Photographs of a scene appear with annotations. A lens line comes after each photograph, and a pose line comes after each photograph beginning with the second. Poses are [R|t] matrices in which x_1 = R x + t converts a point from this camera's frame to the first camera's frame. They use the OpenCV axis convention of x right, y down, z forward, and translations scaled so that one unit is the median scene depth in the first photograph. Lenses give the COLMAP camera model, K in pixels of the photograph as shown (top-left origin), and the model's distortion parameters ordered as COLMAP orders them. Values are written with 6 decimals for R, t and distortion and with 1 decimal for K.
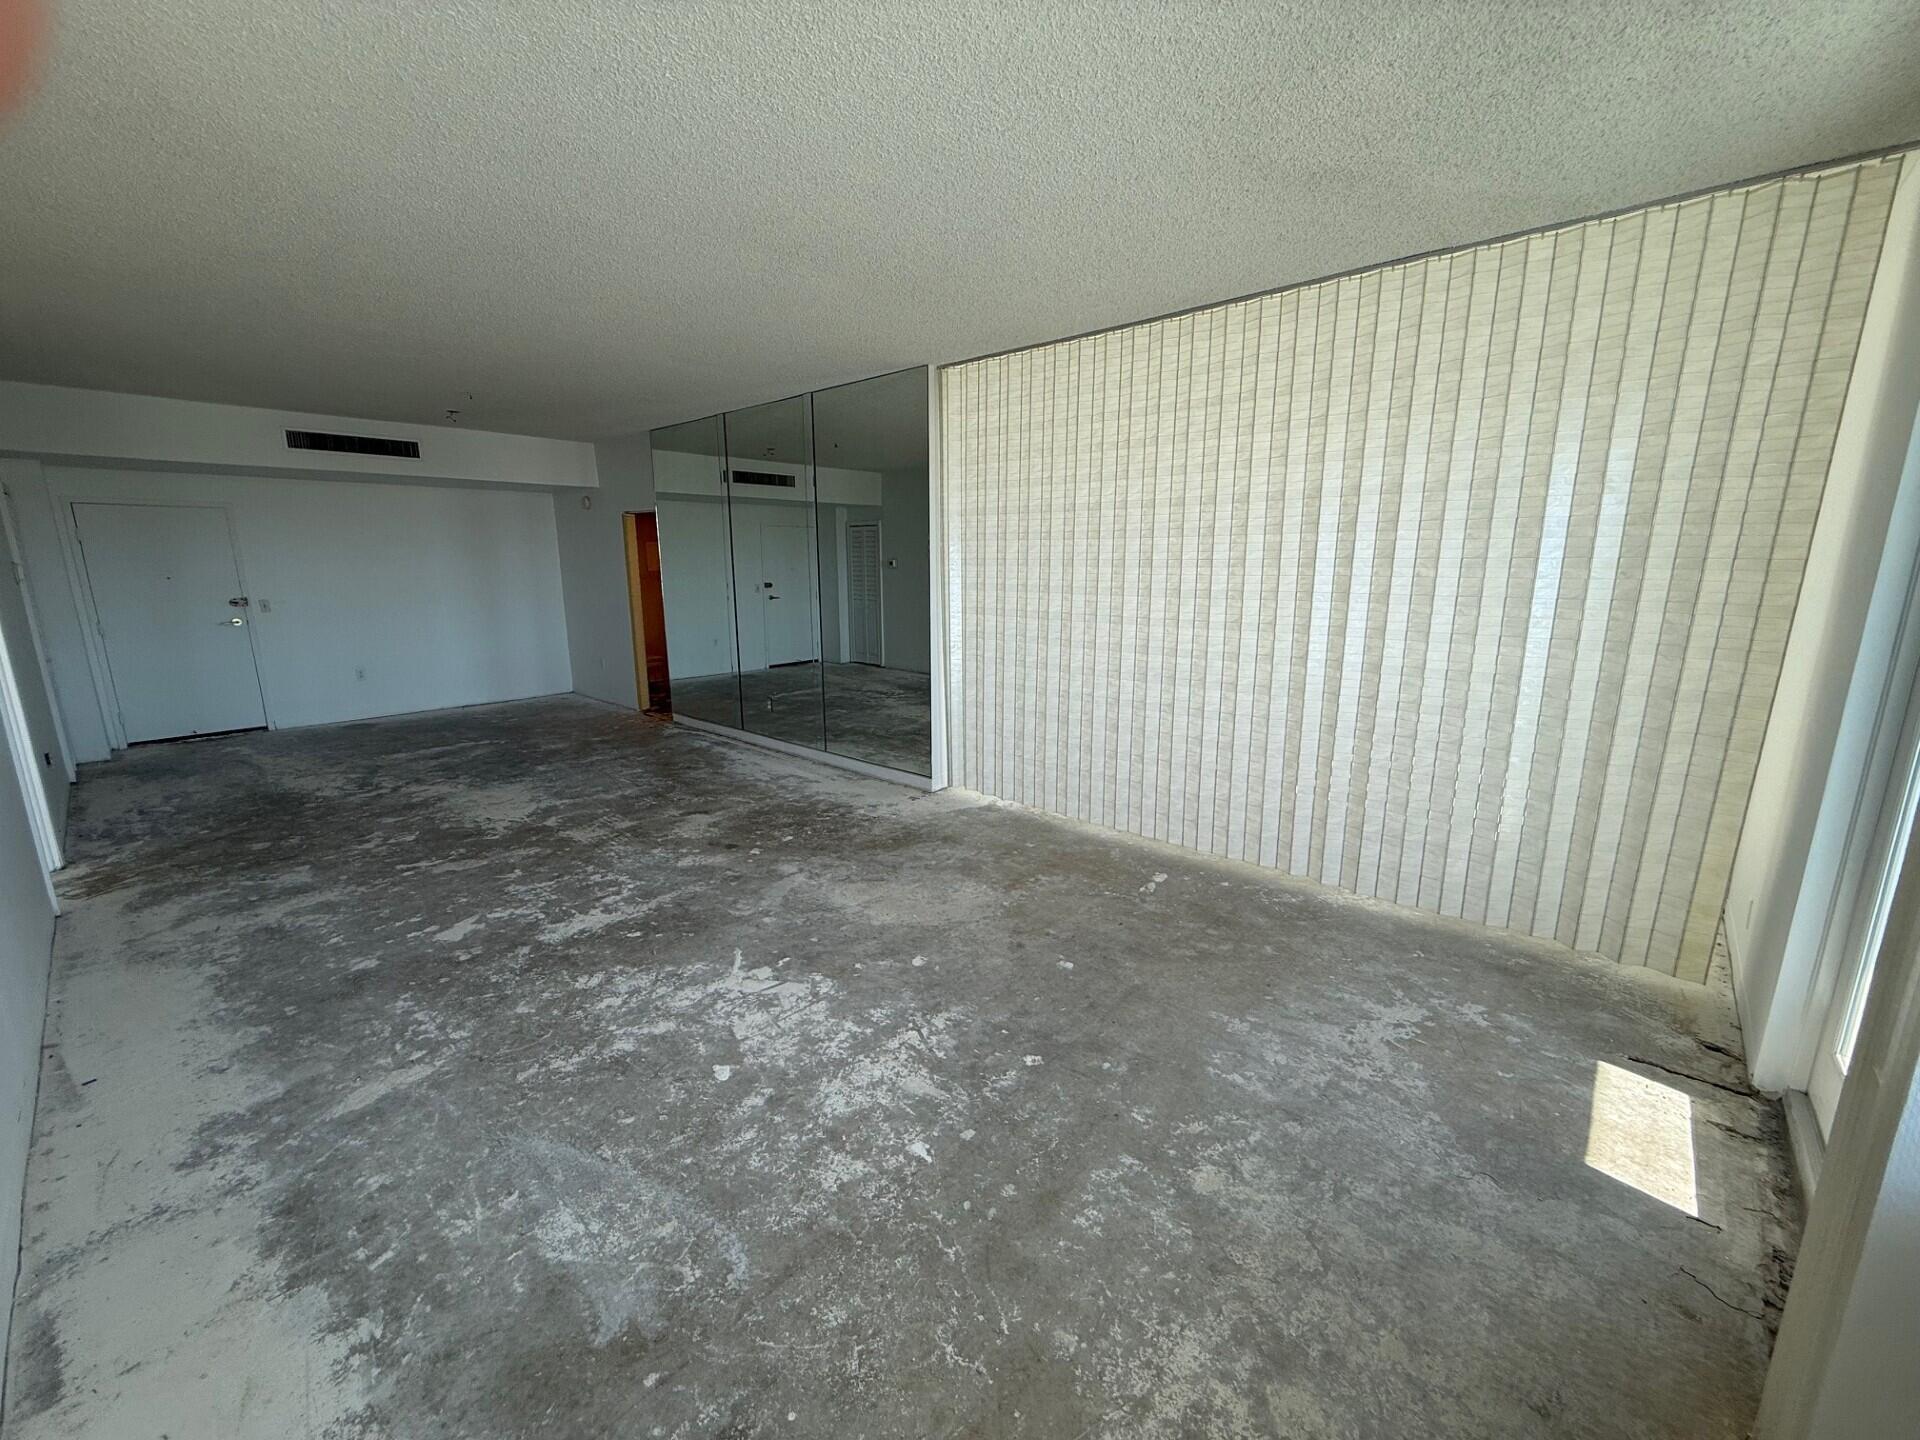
lens RADIAL K [[753.8, 0, 954.7], [0, 753.8, 714.6], [0, 0, 1]] dist [0.002903, 0.000589]
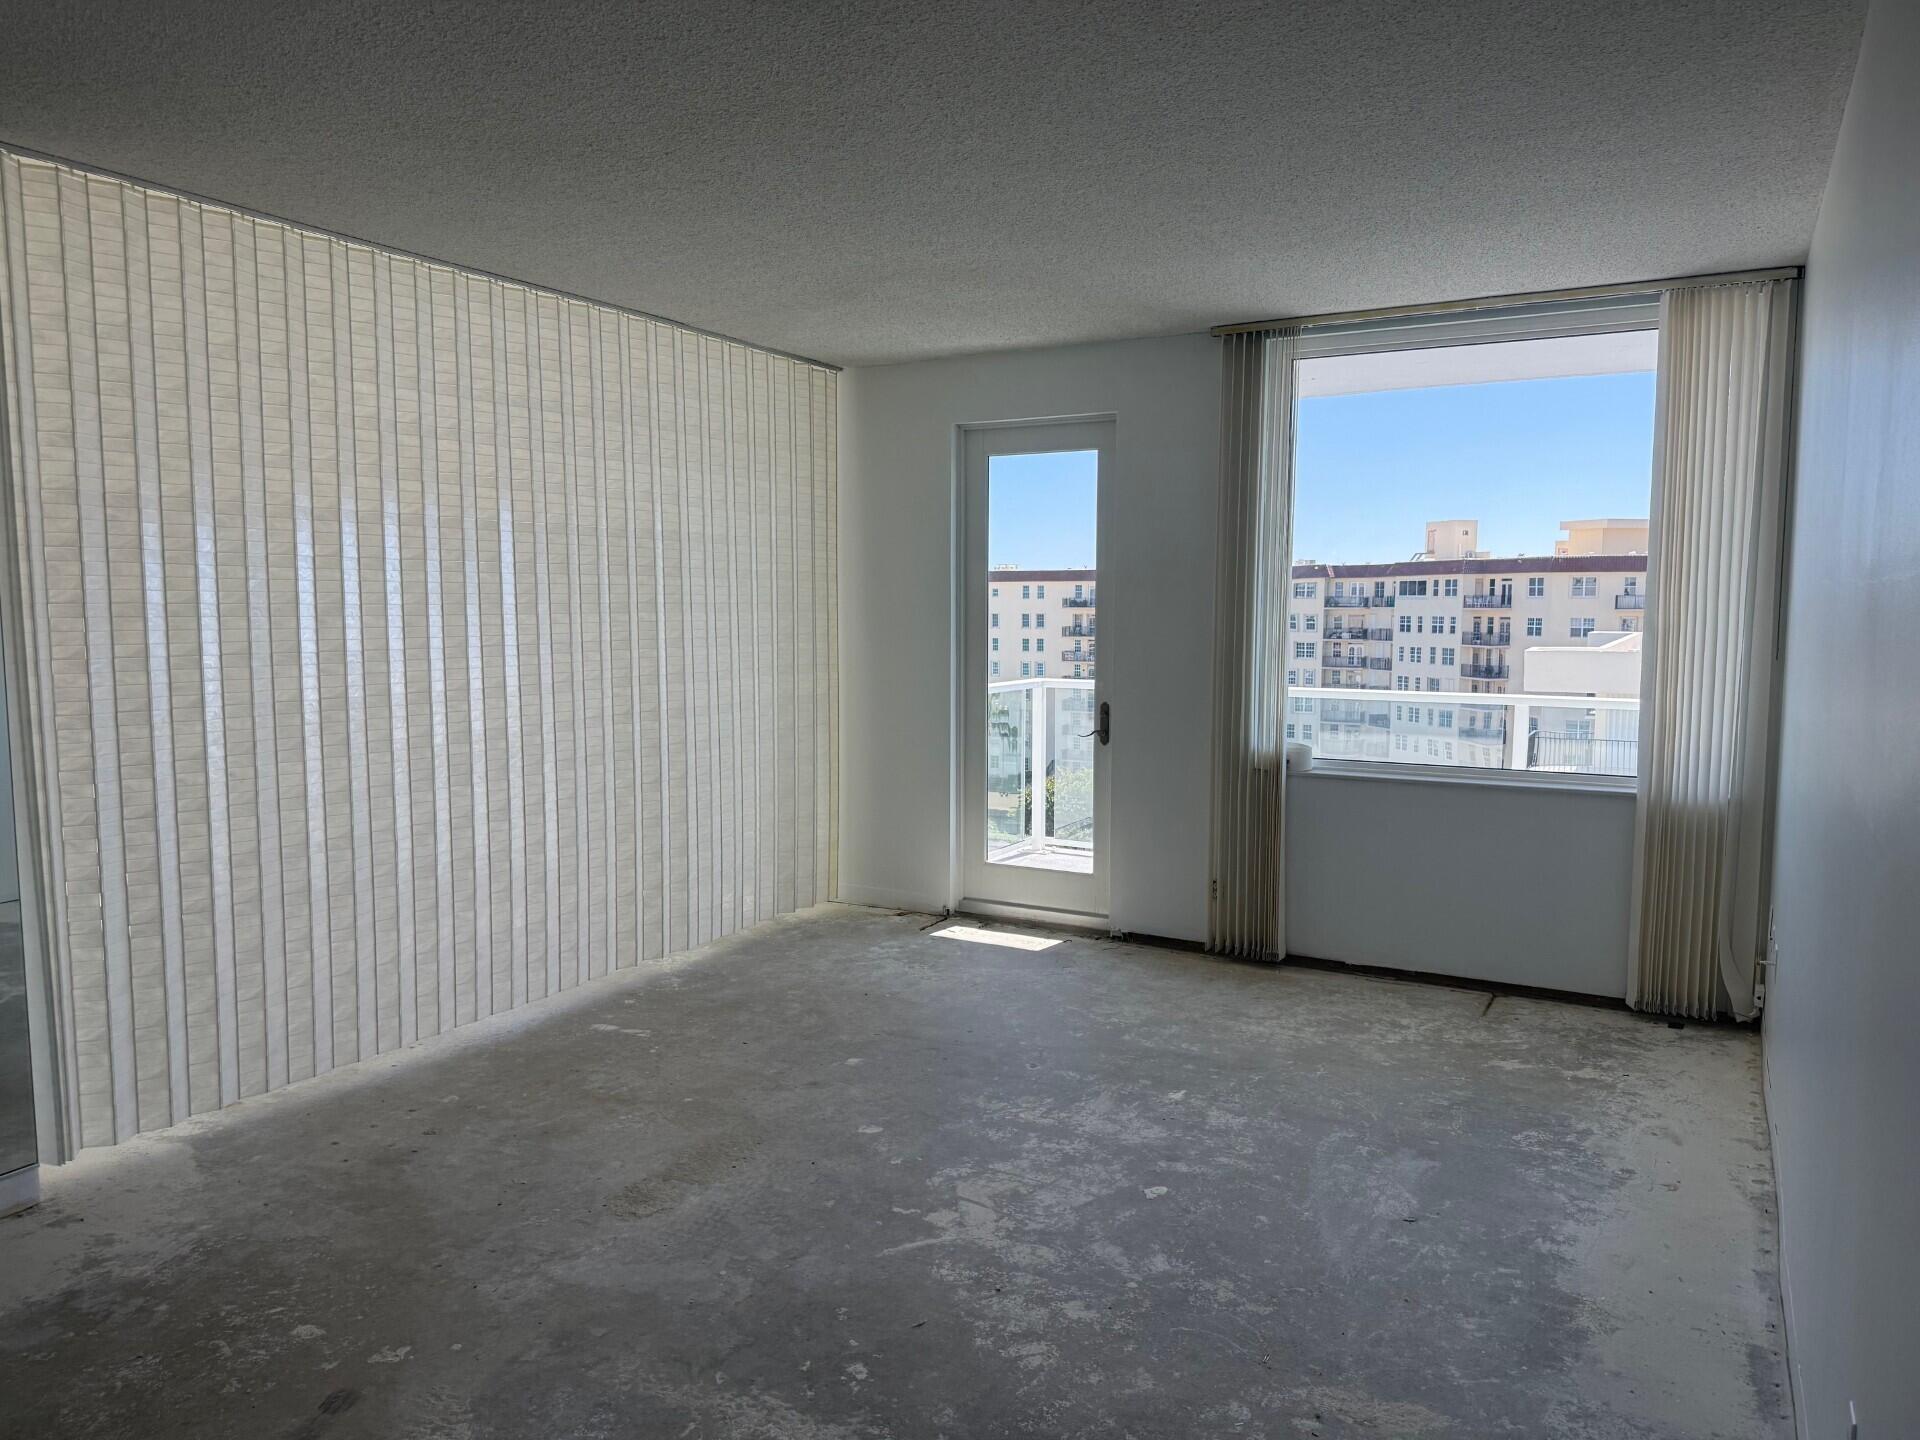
lens RADIAL K [[1310.4, 0, 942.3], [0, 1310.4, 712.5], [0, 0, 1]] dist [0.033558, -0.039073]
pose [[-0.203082, -0.080126, 0.975878, -1.656315], [0.200930, 0.972026, 0.121624, -0.278897], [-0.958324, 0.220783, -0.181302, 1.372238]]
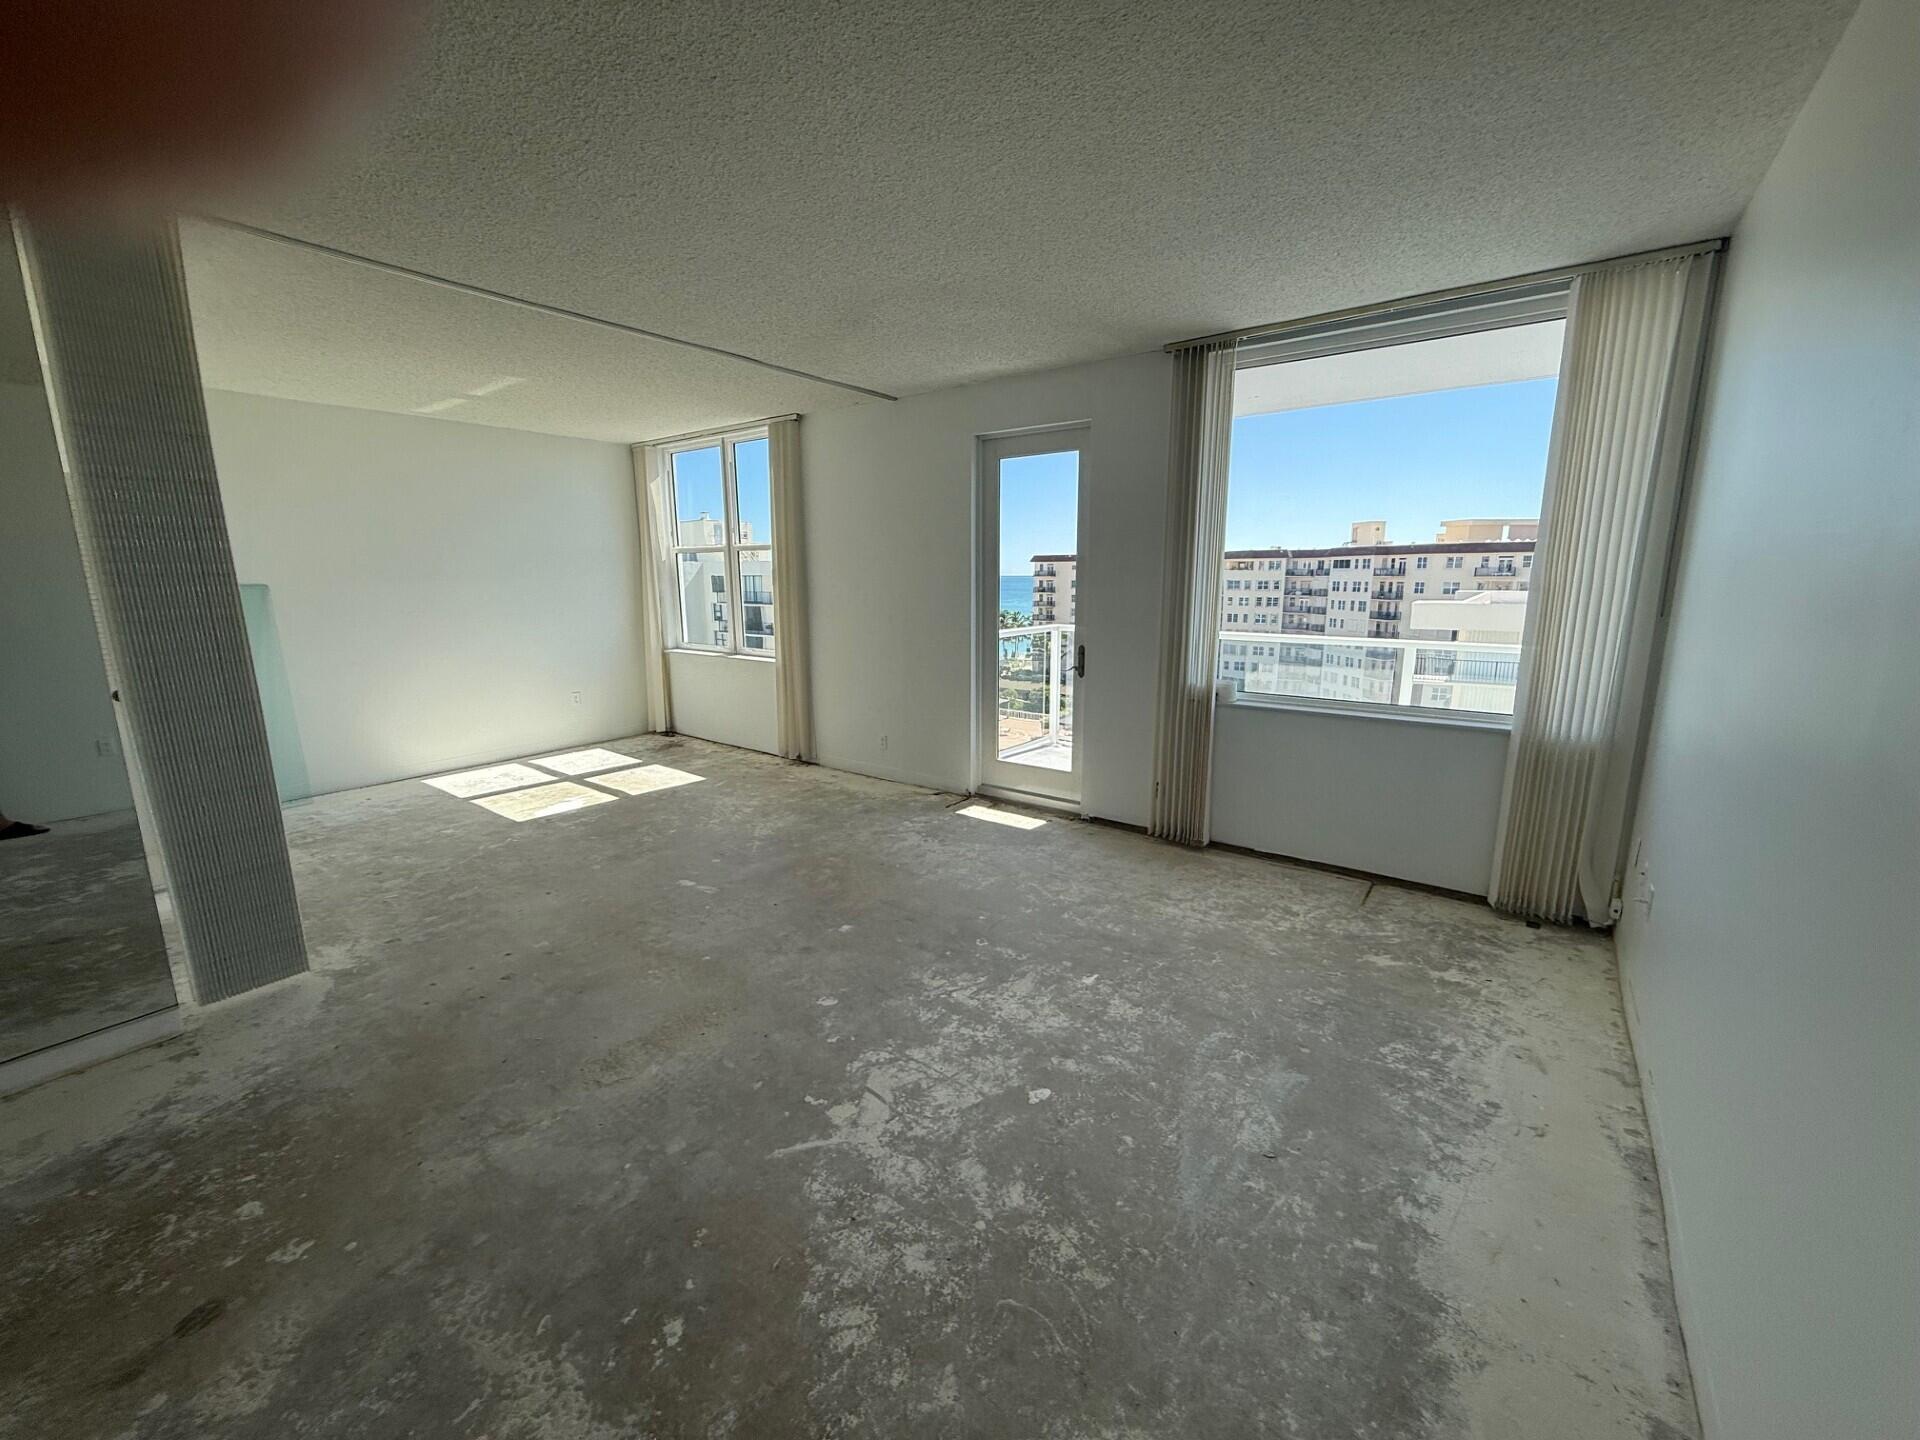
lens RADIAL K [[753.8, 0, 951.9], [0, 753.8, 709.0], [0, 0, 1]] dist [0.002903, 0.000589]
pose [[-0.075028, -0.171685, 0.982291, -1.150575], [0.209241, 0.960427, 0.183846, -0.195906], [-0.974982, 0.219329, -0.036136, 1.028696]]
